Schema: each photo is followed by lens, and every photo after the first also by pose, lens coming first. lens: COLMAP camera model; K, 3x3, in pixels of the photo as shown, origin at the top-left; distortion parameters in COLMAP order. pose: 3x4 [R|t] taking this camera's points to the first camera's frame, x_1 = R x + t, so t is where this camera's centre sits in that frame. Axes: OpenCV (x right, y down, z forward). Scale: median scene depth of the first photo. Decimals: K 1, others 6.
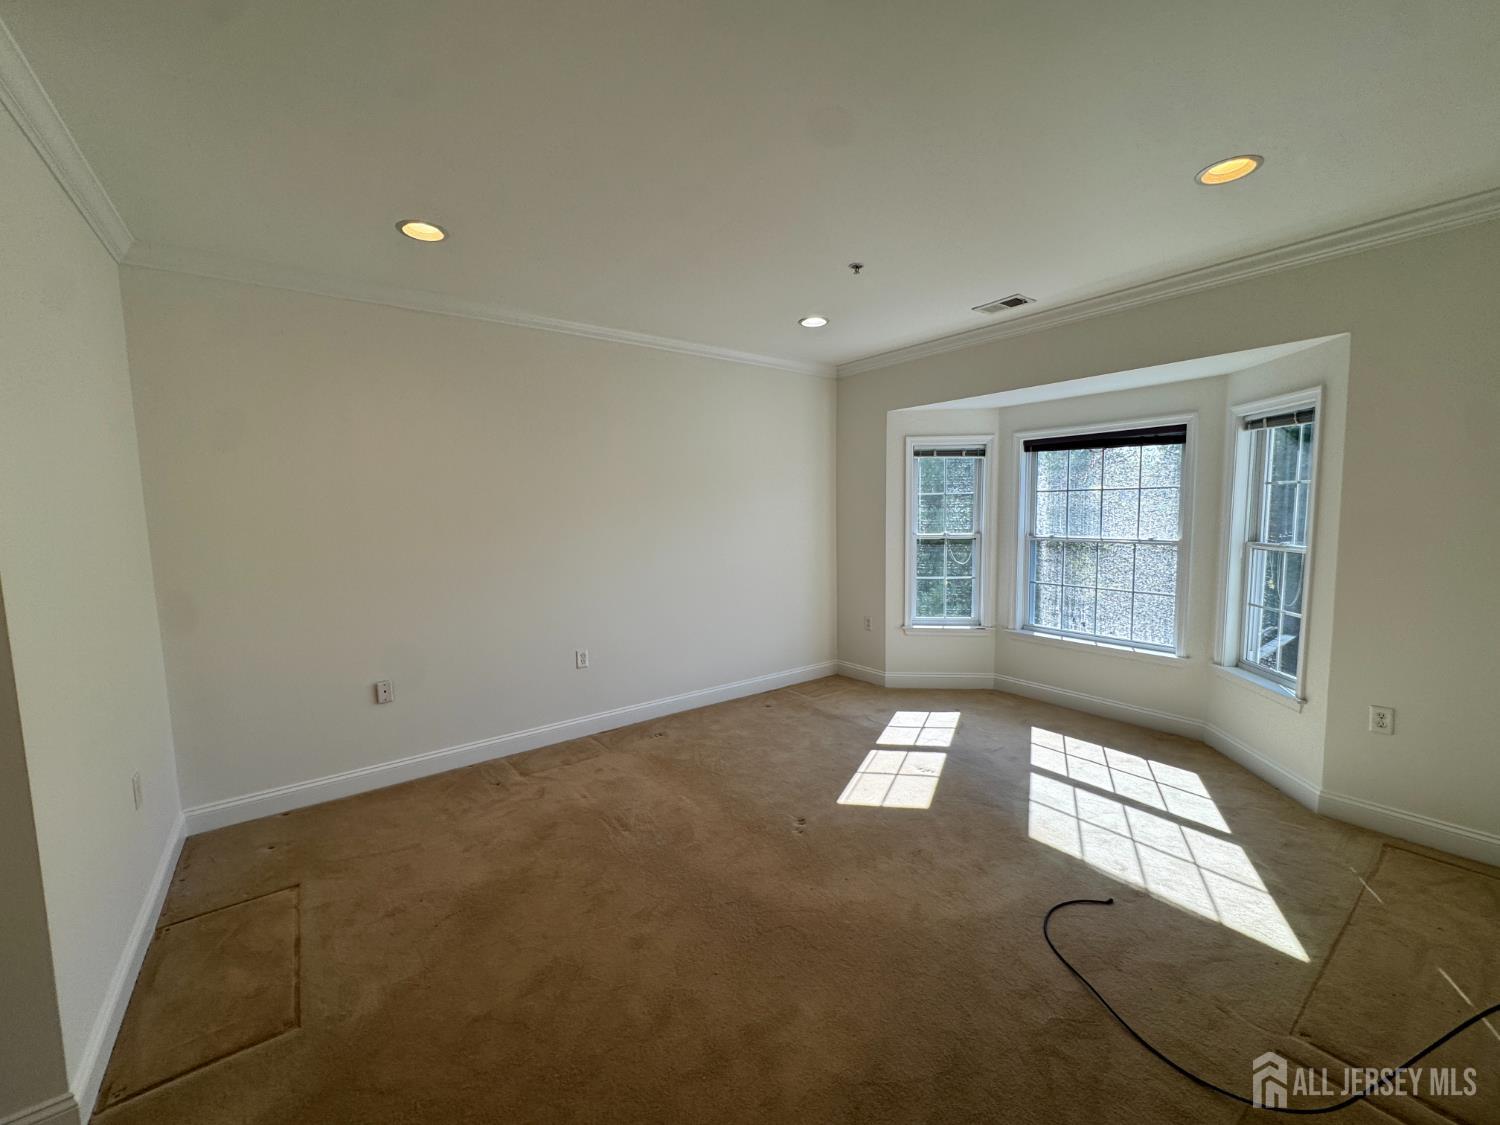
lens RADIAL K [[600.3, 0, 750.0], [0, 600.3, 562.5], [0, 0, 1]] dist [-0.000603, -0.000170]
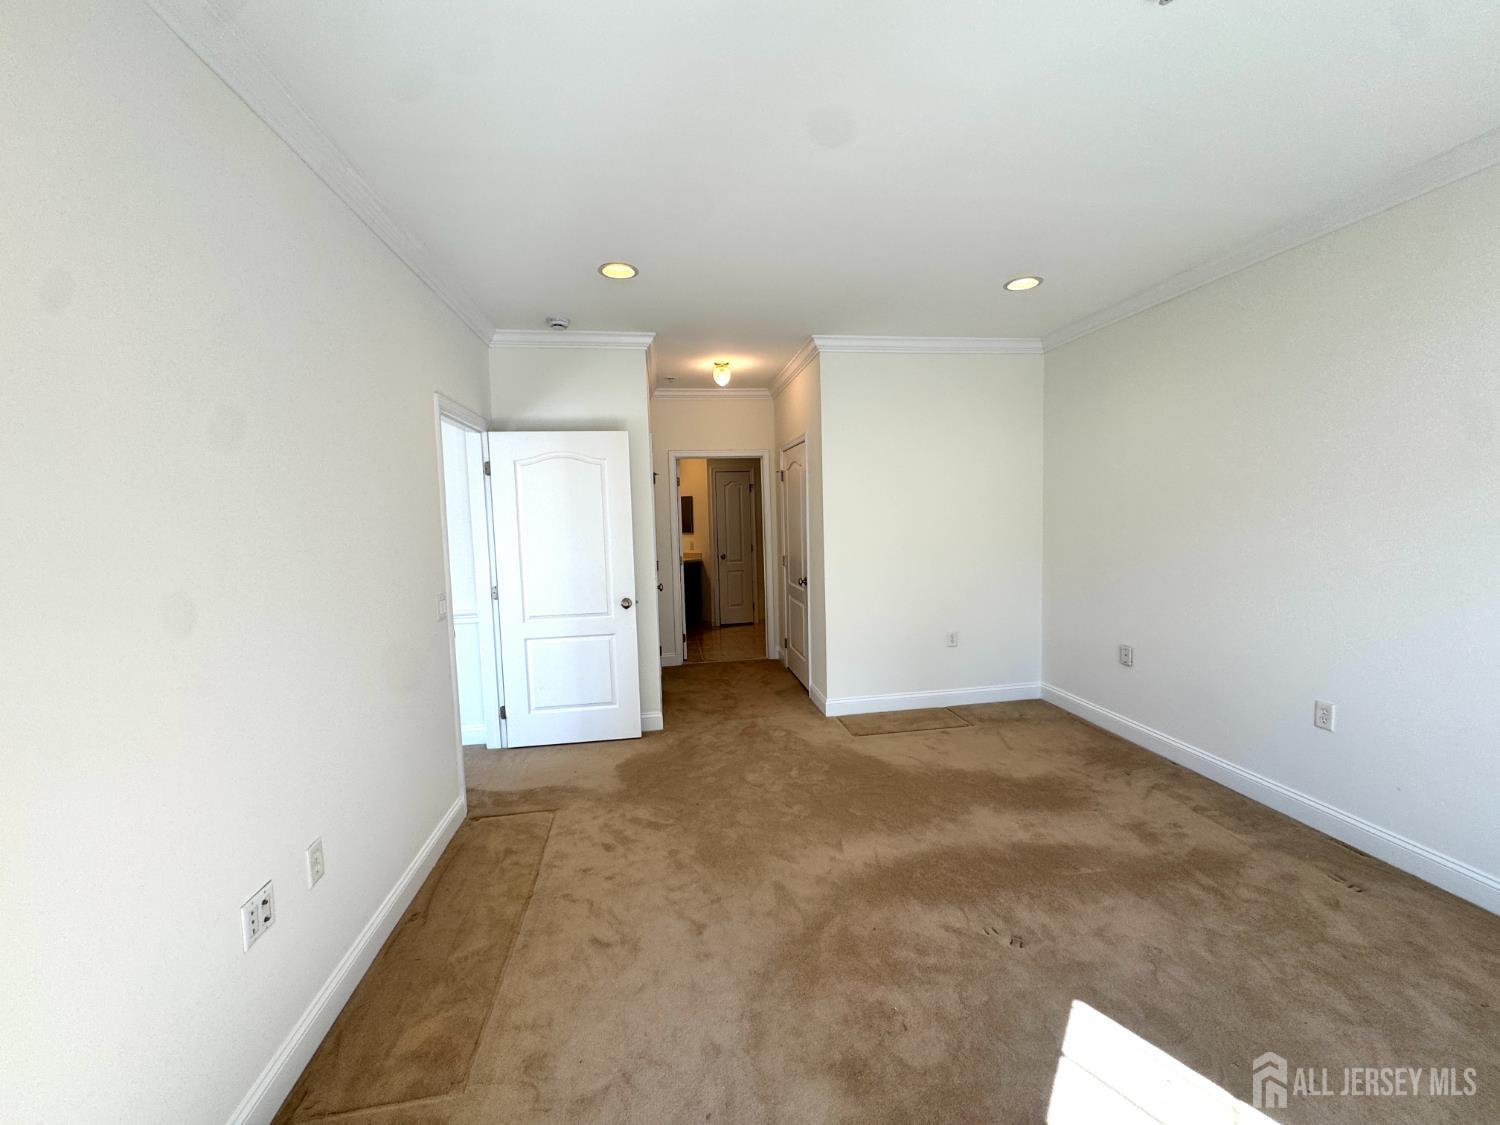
lens RADIAL K [[600.3, 0, 750.0], [0, 600.3, 562.5], [0, 0, 1]] dist [-0.000603, -0.000170]
pose [[-0.460224, 0.103881, -0.881704, 0.713844], [-0.046737, 0.988919, 0.140908, -0.084030], [0.886572, 0.106057, -0.450269, 0.887263]]
